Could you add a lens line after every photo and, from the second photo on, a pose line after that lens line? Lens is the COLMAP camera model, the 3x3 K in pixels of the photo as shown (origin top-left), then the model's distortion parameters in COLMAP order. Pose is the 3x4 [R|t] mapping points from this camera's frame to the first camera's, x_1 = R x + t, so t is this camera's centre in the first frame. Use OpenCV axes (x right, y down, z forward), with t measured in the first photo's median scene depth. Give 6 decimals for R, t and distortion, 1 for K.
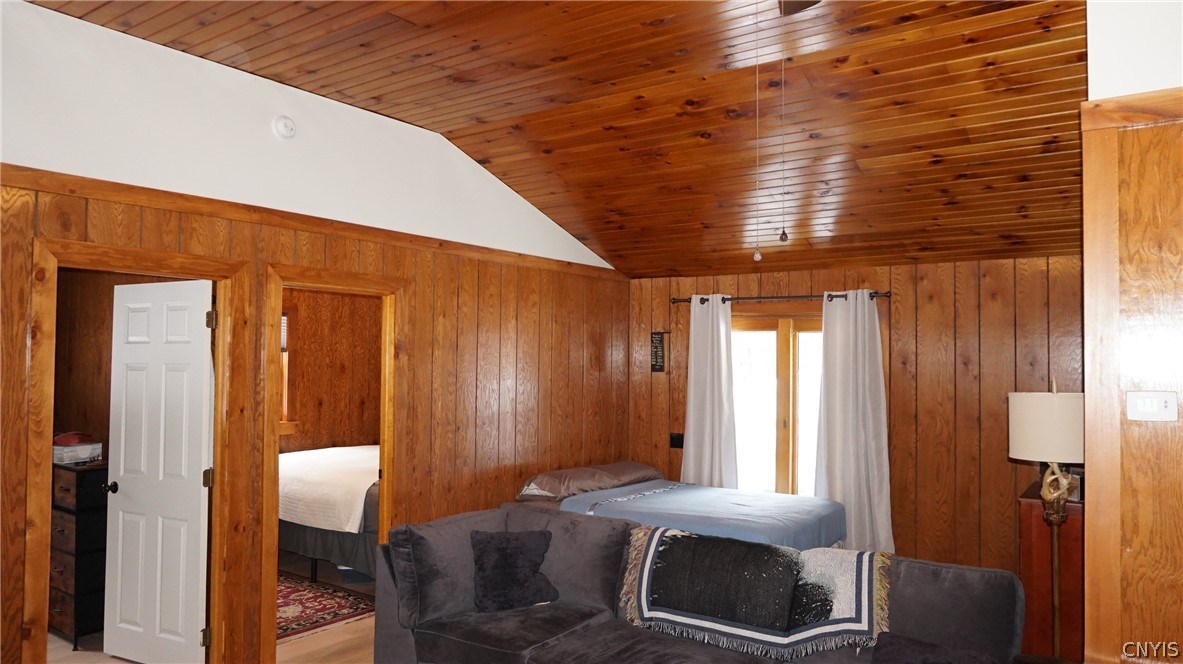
lens RADIAL K [[799.2, 0, 589.5], [0, 799.2, 332.5], [0, 0, 1]] dist [-0.041110, 0.038305]
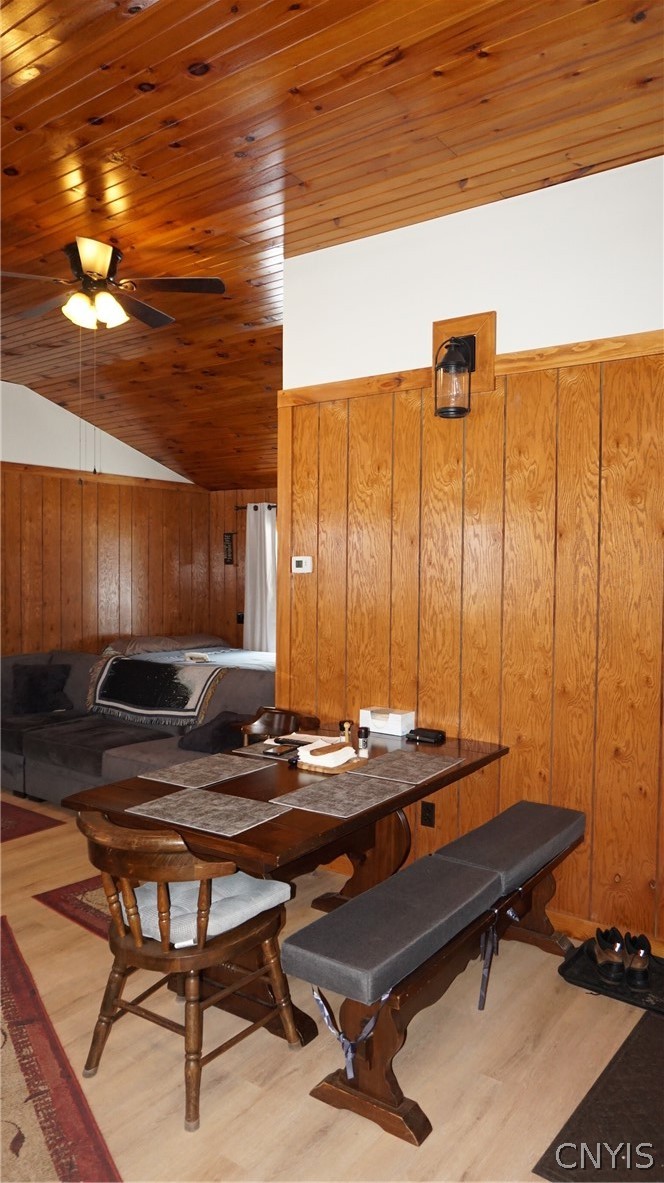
lens RADIAL K [[799.2, 0, 338.6], [0, 799.2, 592.7], [0, 0, 1]] dist [-0.041110, 0.038305]
pose [[0.999970, -0.004243, -0.006450, 0.350179], [0.004648, 0.997928, 0.064171, 0.017402], [0.006164, -0.064199, 0.997918, -0.353795]]
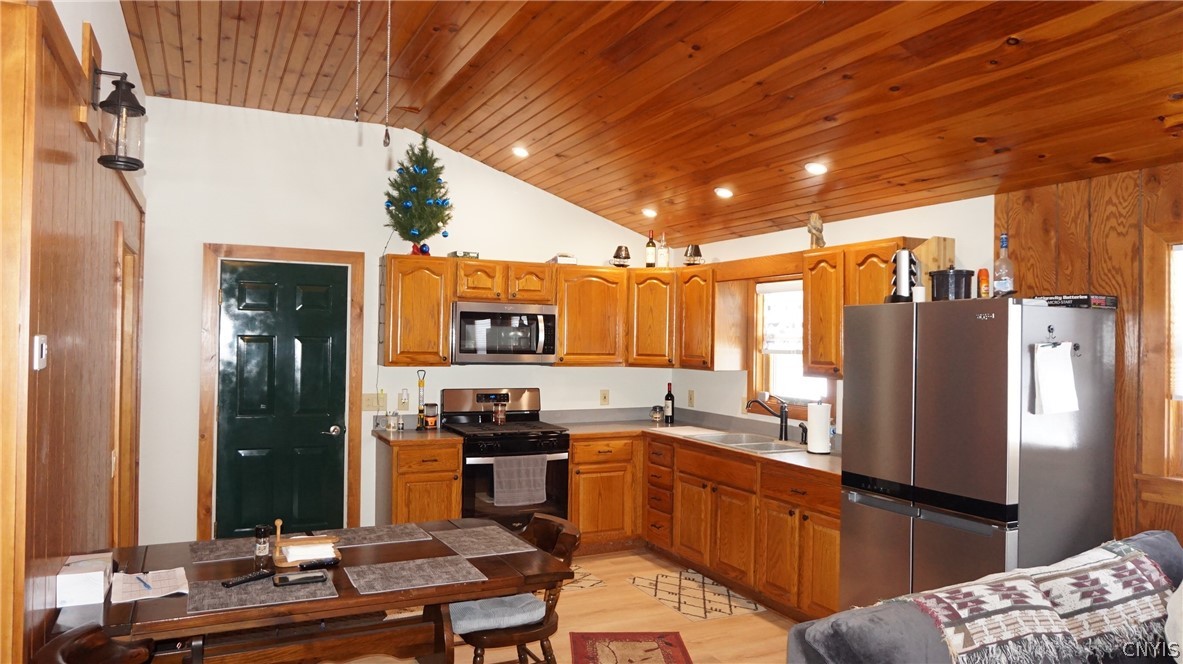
lens RADIAL K [[799.2, 0, 585.9], [0, 799.2, 332.5], [0, 0, 1]] dist [-0.041110, 0.038305]
pose [[-0.874350, -0.018697, 0.484936, -0.108764], [-0.041030, 0.998528, -0.035479, 0.034381], [-0.483559, -0.050918, -0.873830, 0.642415]]
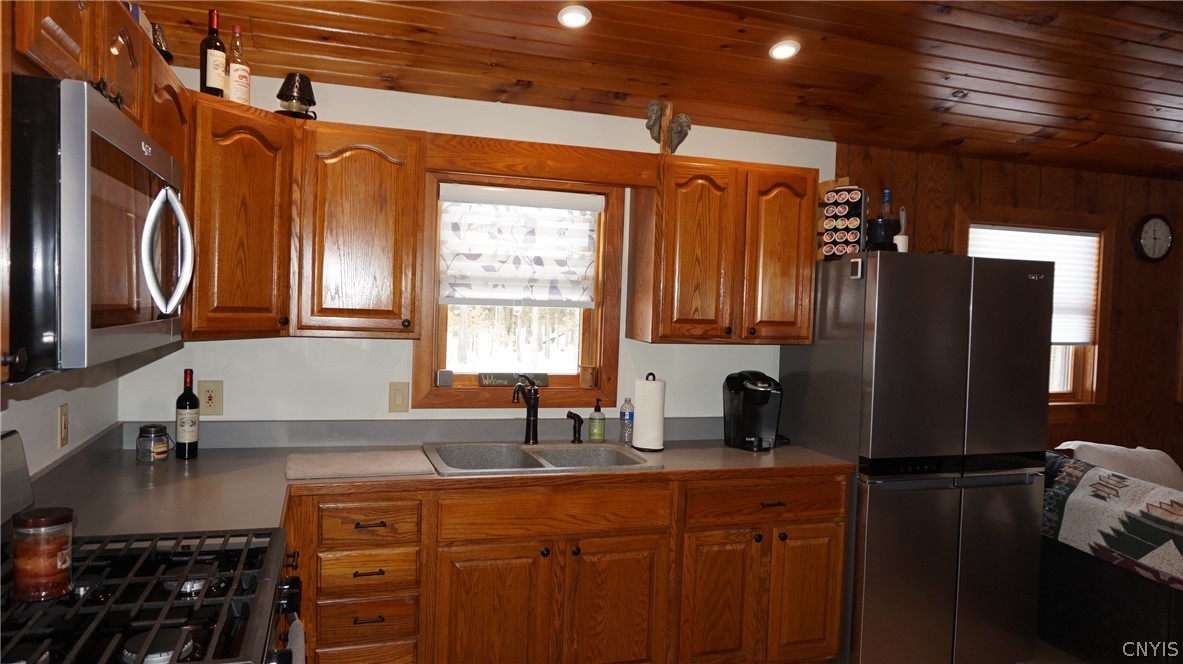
lens RADIAL K [[799.2, 0, 593.5], [0, 799.2, 333.8], [0, 0, 1]] dist [-0.041110, 0.038305]
pose [[-0.589726, 0.003318, -0.807597, 0.655593], [-0.009742, 0.999890, 0.011221, 0.029534], [0.807545, 0.014485, -0.589628, 0.038786]]
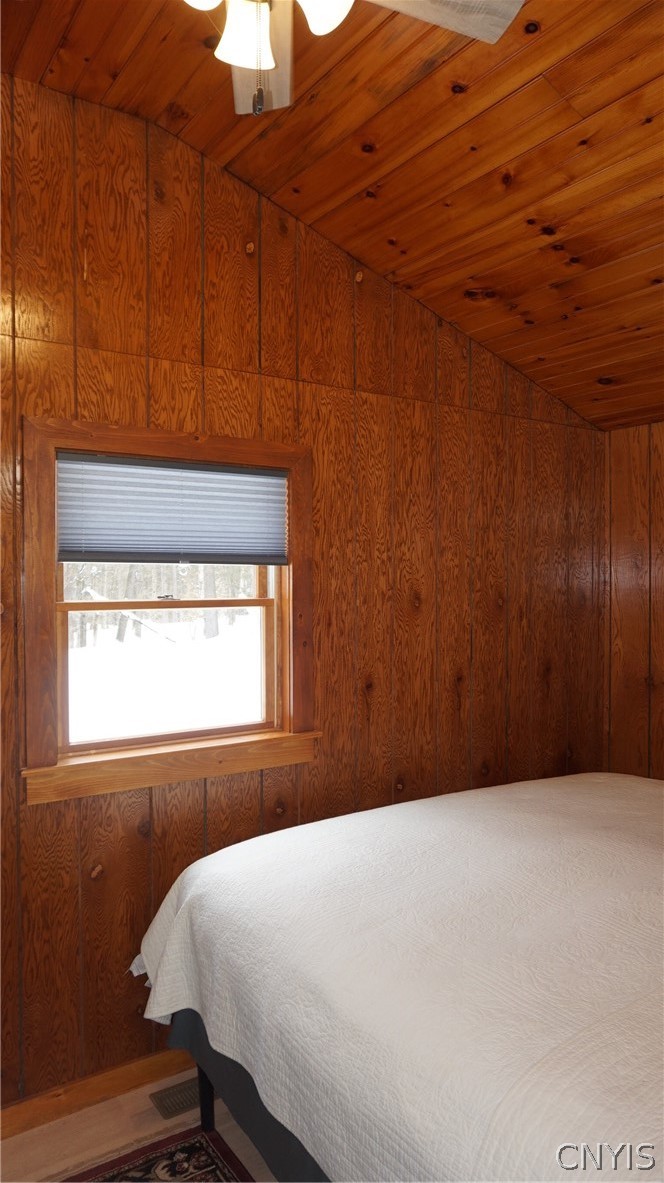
lens RADIAL K [[799.2, 0, 328.9], [0, 799.2, 589.9], [0, 0, 1]] dist [-0.041110, 0.038305]
pose [[0.936831, -0.013499, -0.349521, -0.286259], [0.025092, 0.999274, 0.028662, 0.035773], [0.348880, -0.035621, 0.936490, 0.817843]]
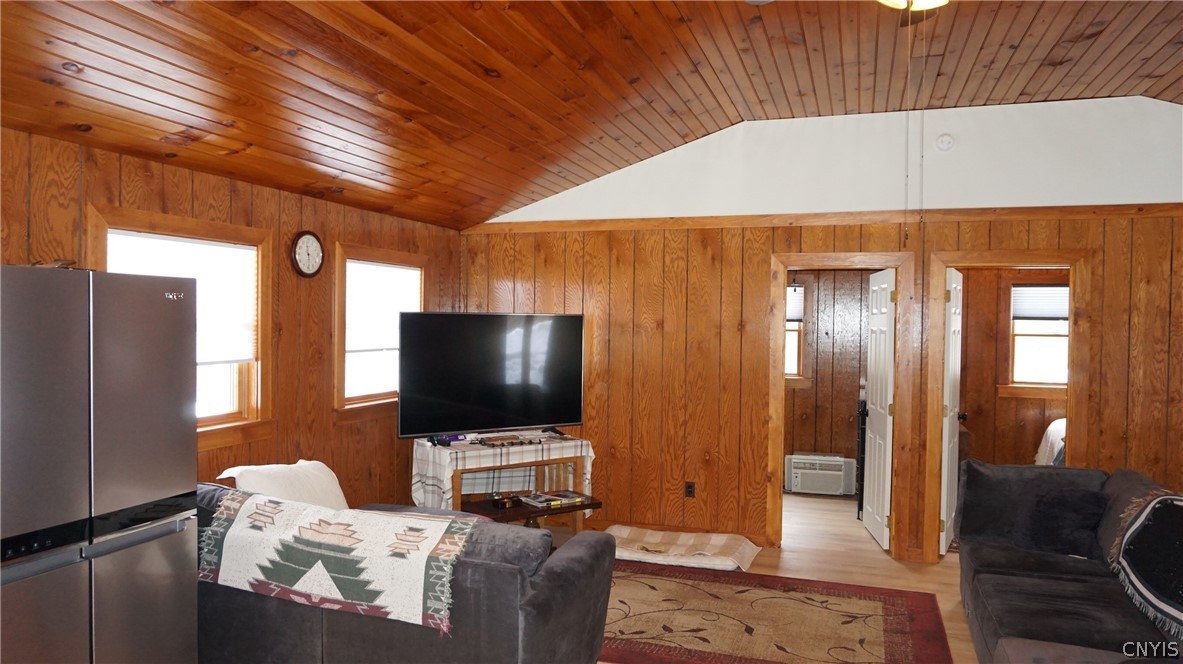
lens RADIAL K [[799.2, 0, 590.5], [0, 799.2, 331.8], [0, 0, 1]] dist [-0.041110, 0.038305]
pose [[0.286213, 0.006192, -0.958146, 0.548084], [0.022497, 0.999660, 0.013180, 0.011928], [0.957902, -0.025327, 0.285976, 0.070124]]
